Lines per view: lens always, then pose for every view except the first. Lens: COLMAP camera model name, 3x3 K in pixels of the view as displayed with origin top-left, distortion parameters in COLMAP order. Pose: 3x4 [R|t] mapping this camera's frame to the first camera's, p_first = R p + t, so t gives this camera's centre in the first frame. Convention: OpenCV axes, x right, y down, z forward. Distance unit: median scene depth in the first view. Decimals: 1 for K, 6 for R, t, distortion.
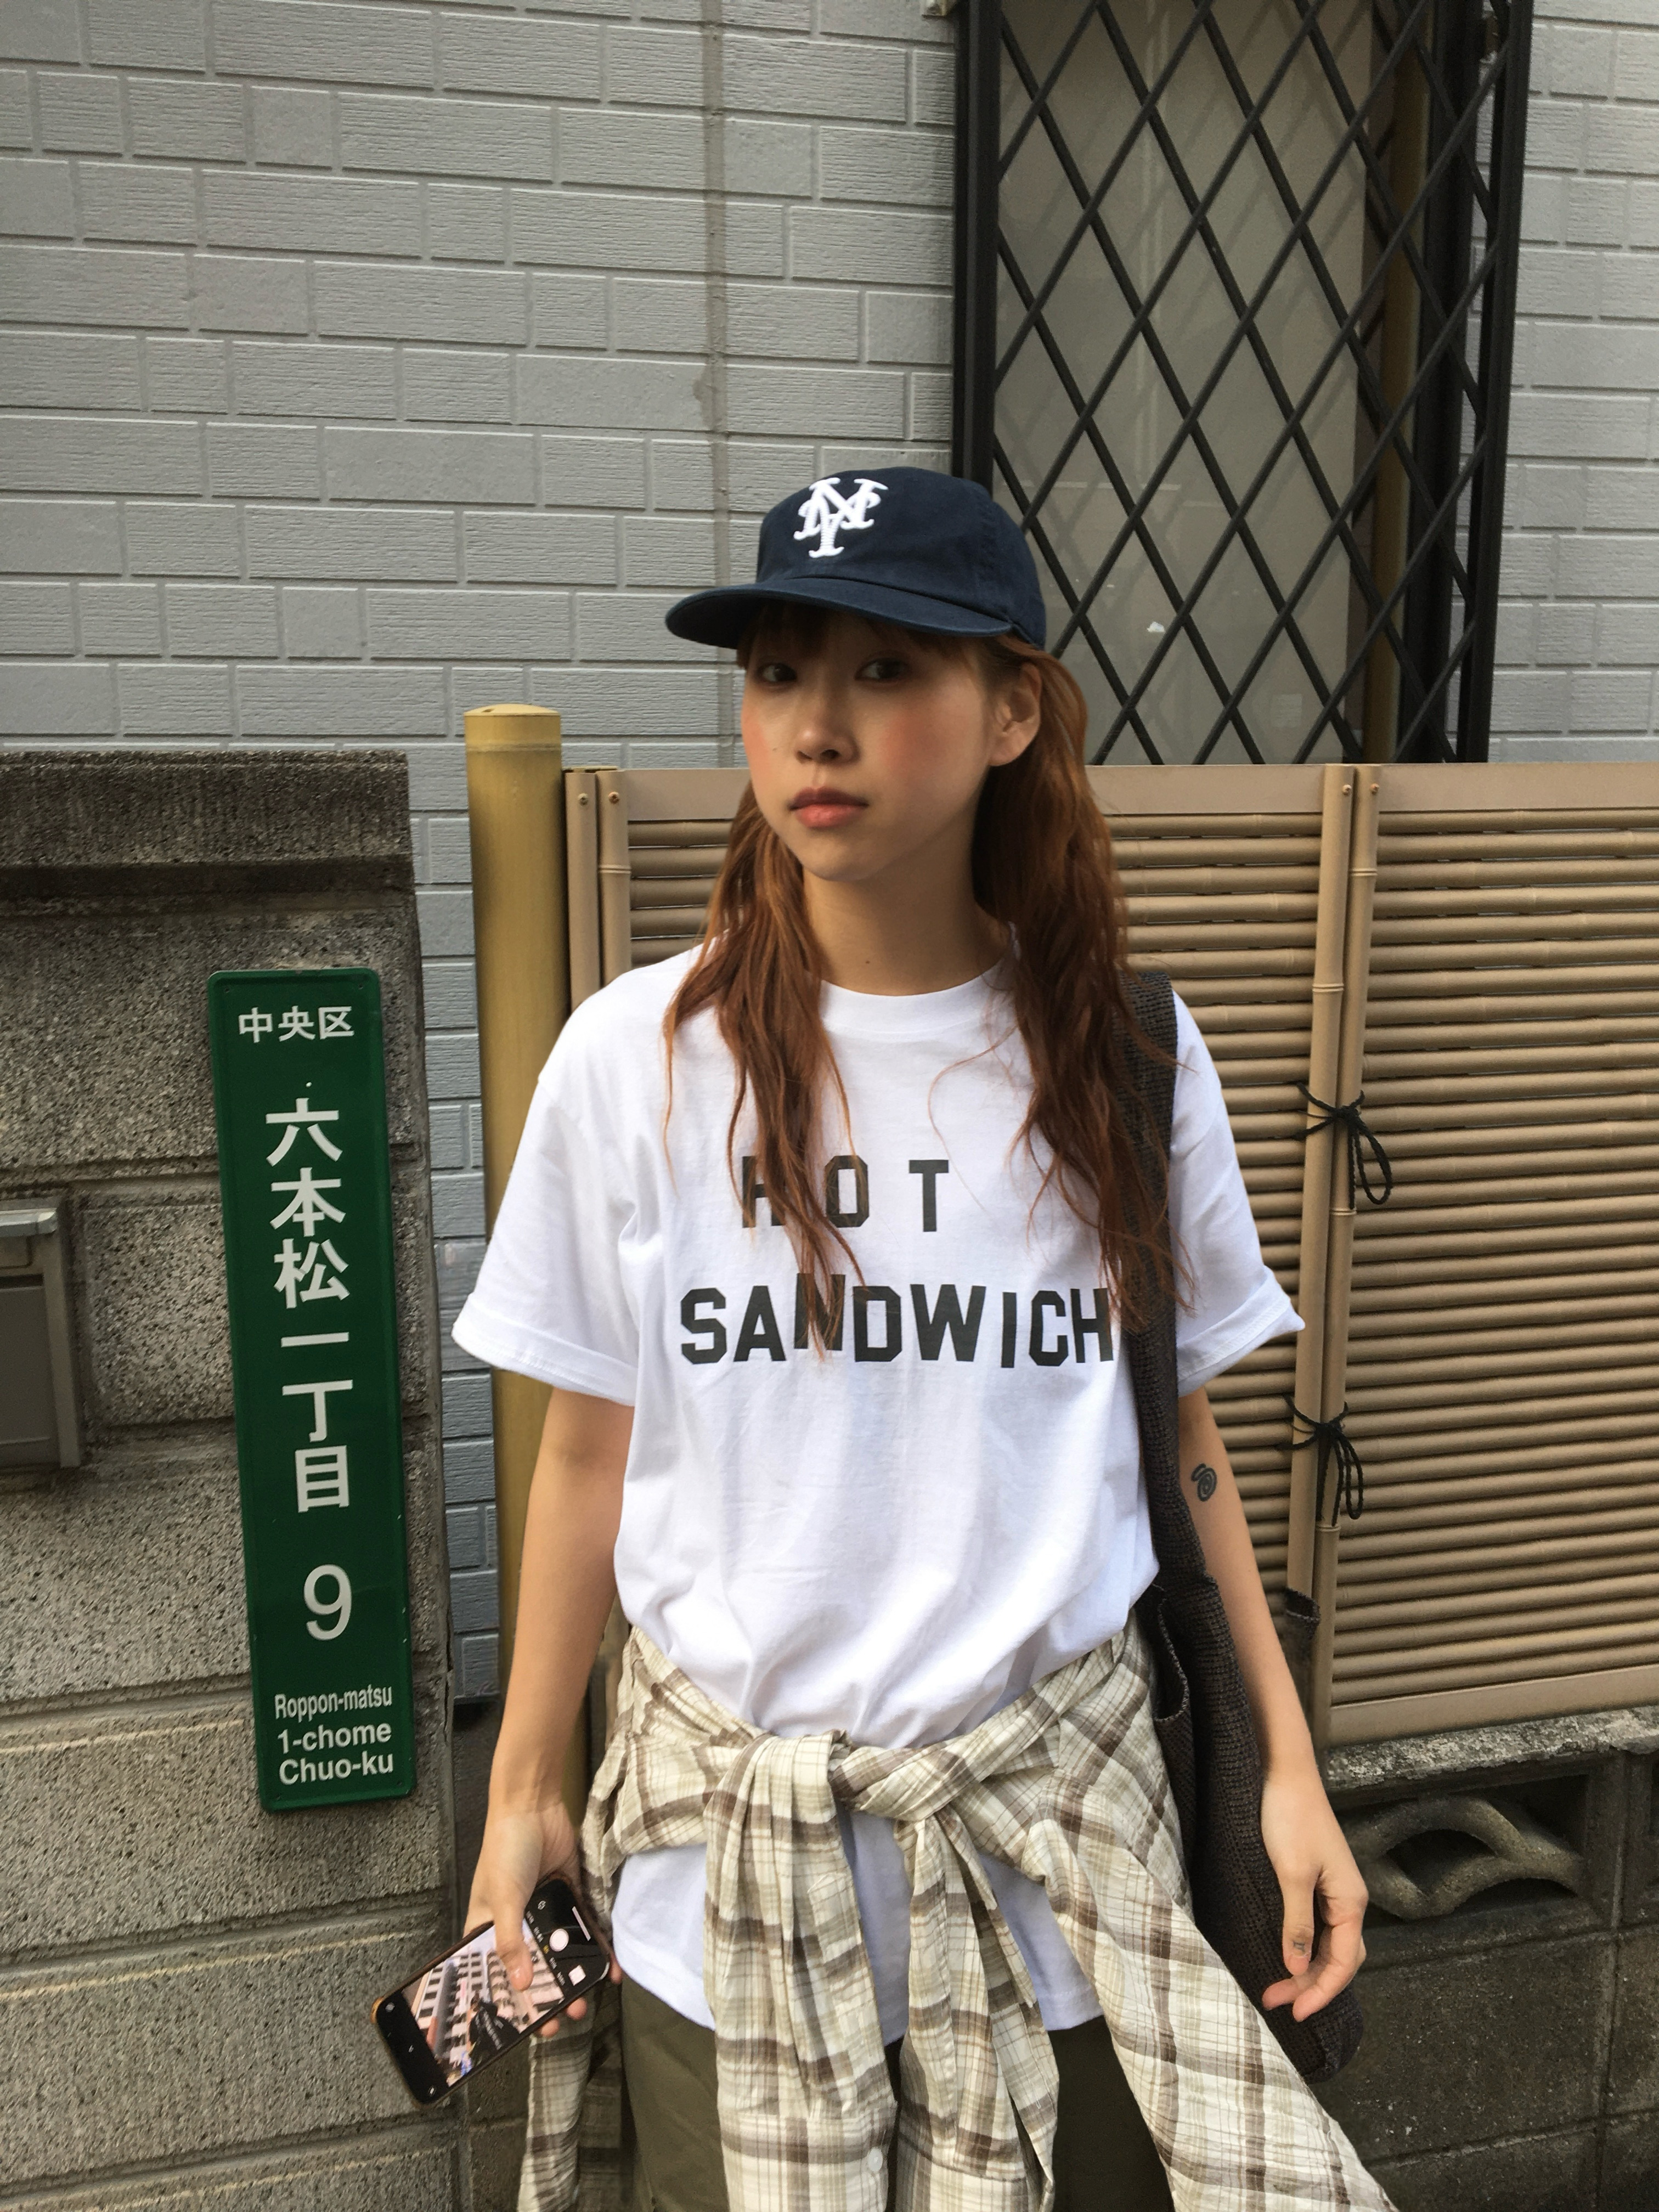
lens RADIAL K [[1891.5, 0, 827.5], [0, 1891.5, 1091.4], [0, 0, 1]] dist [0.055413, -0.086370]
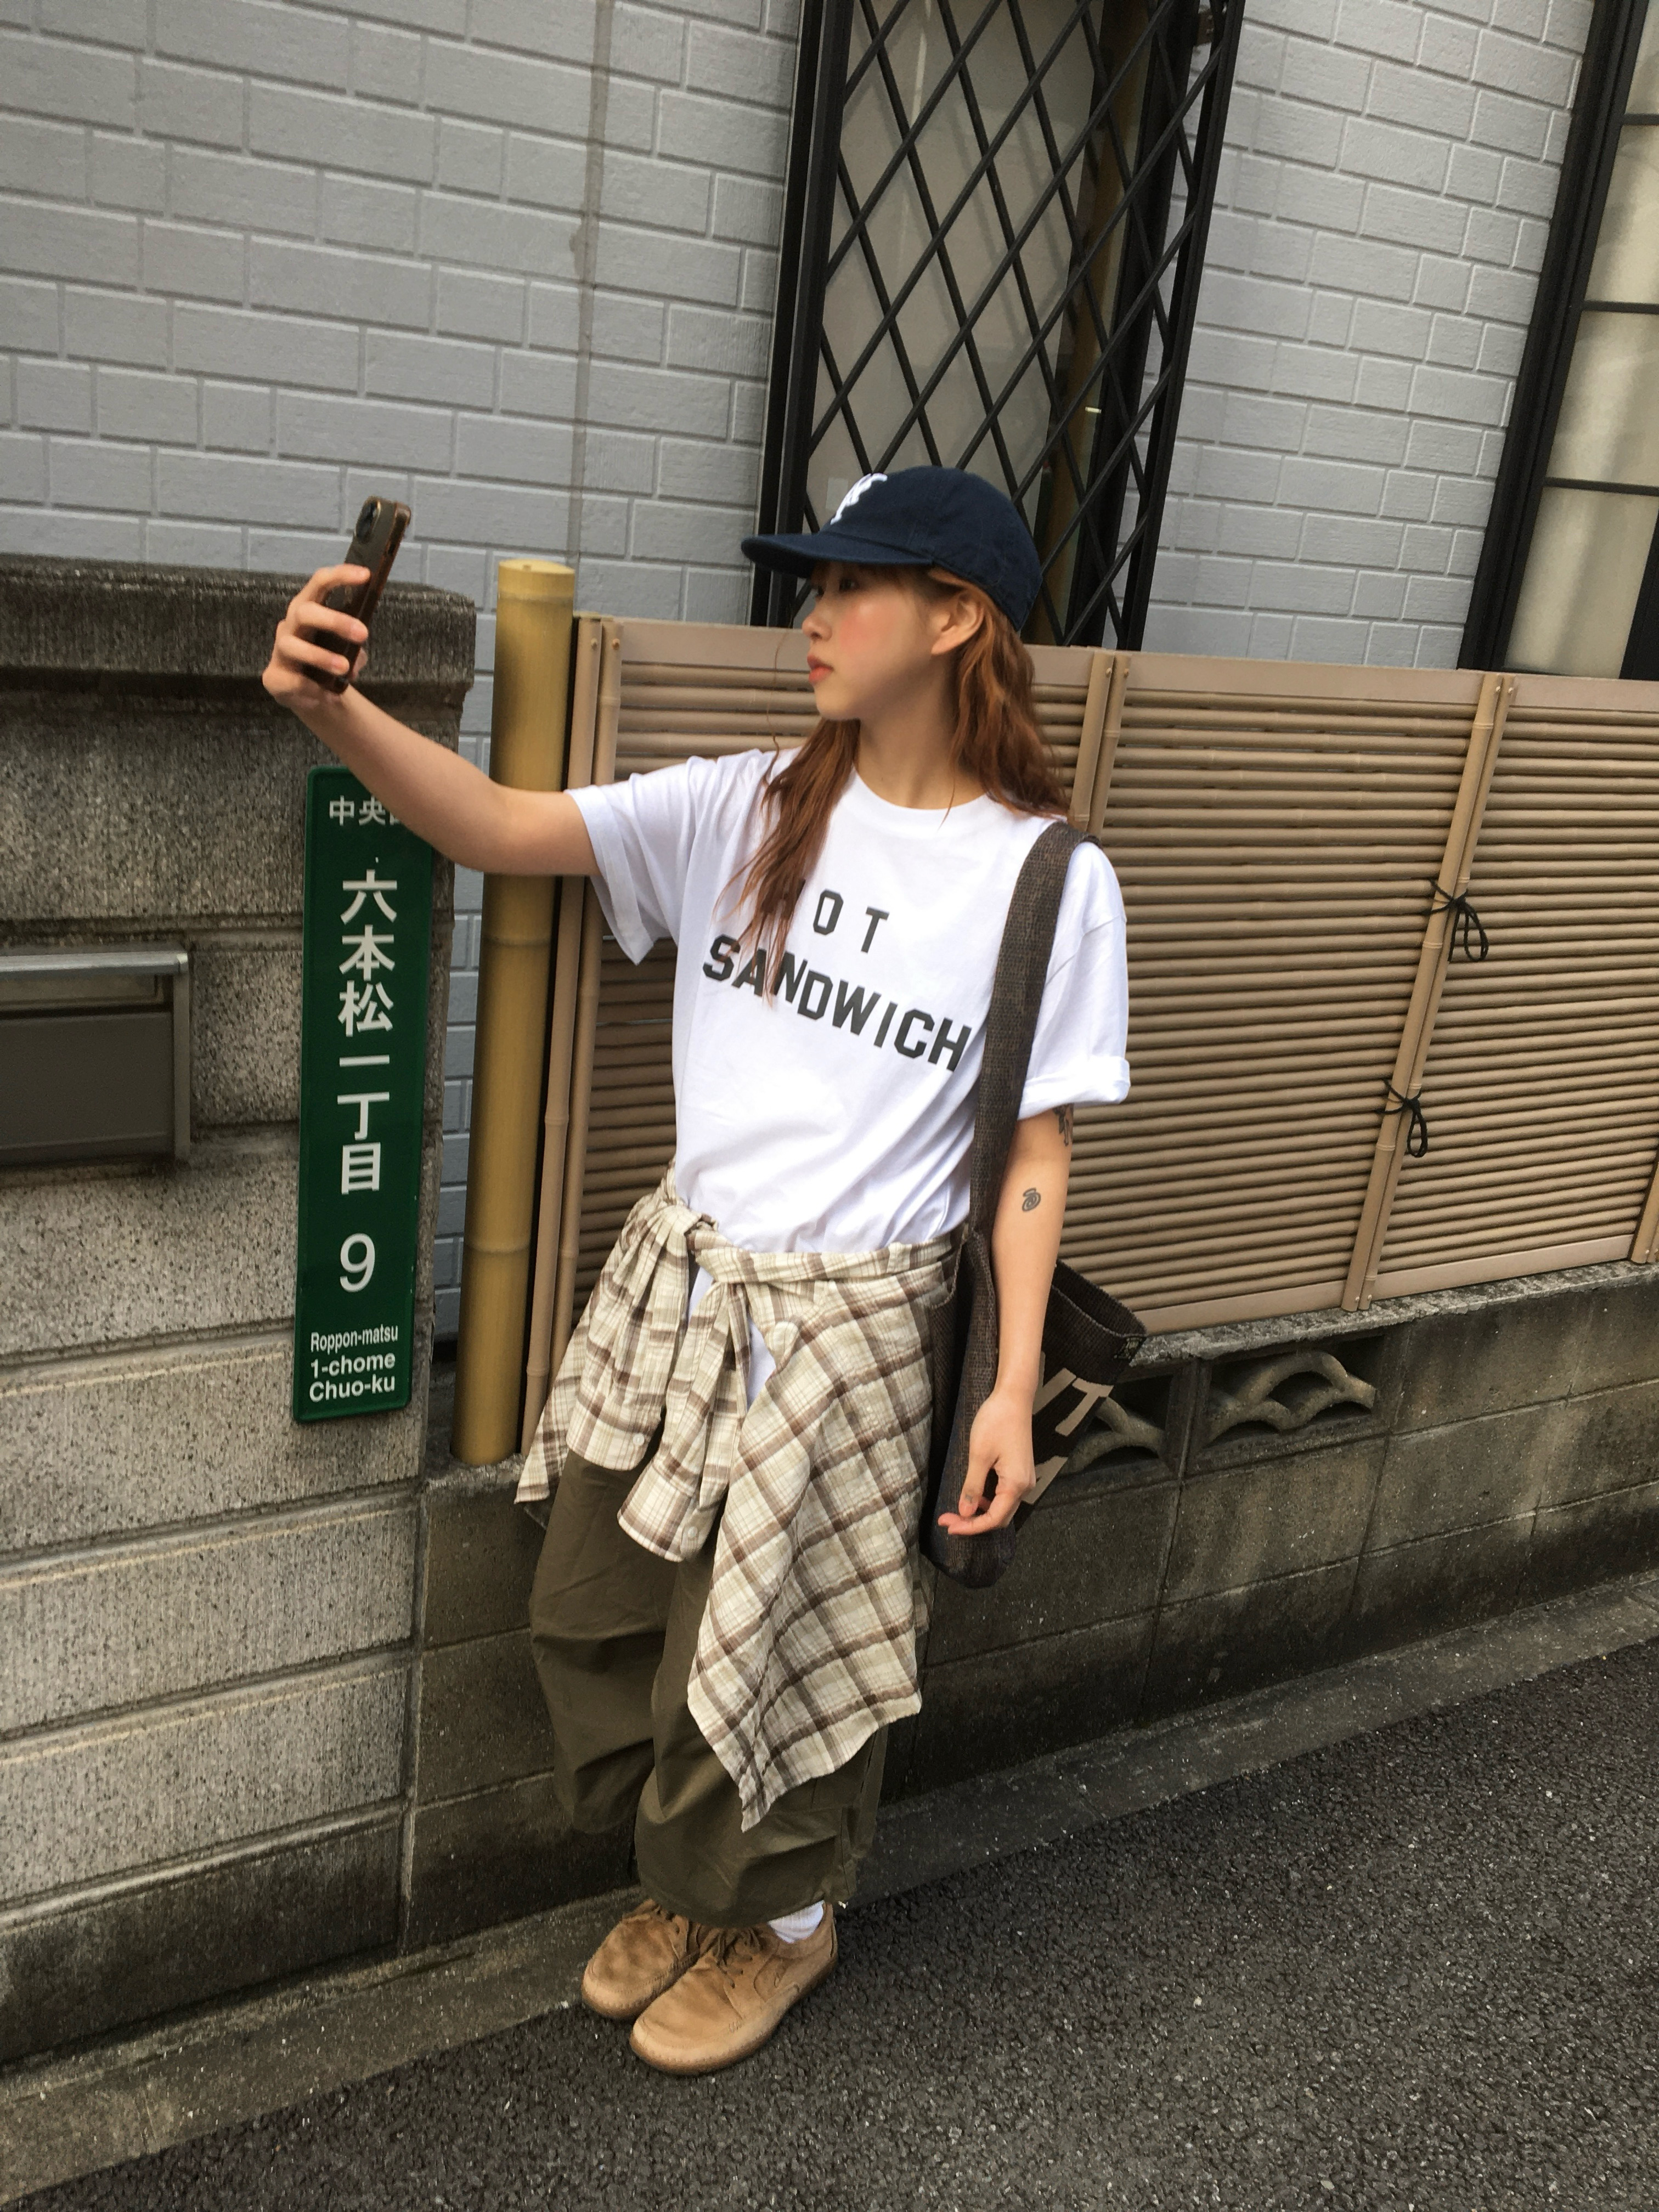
lens RADIAL K [[1891.5, 0, 816.5], [0, 1891.5, 1091.7], [0, 0, 1]] dist [0.055413, -0.086370]
pose [[0.953008, 0.016173, 0.302512, -0.343737], [-0.062115, 0.987790, 0.142872, -0.045605], [-0.296507, -0.154949, 0.942377, -0.268870]]
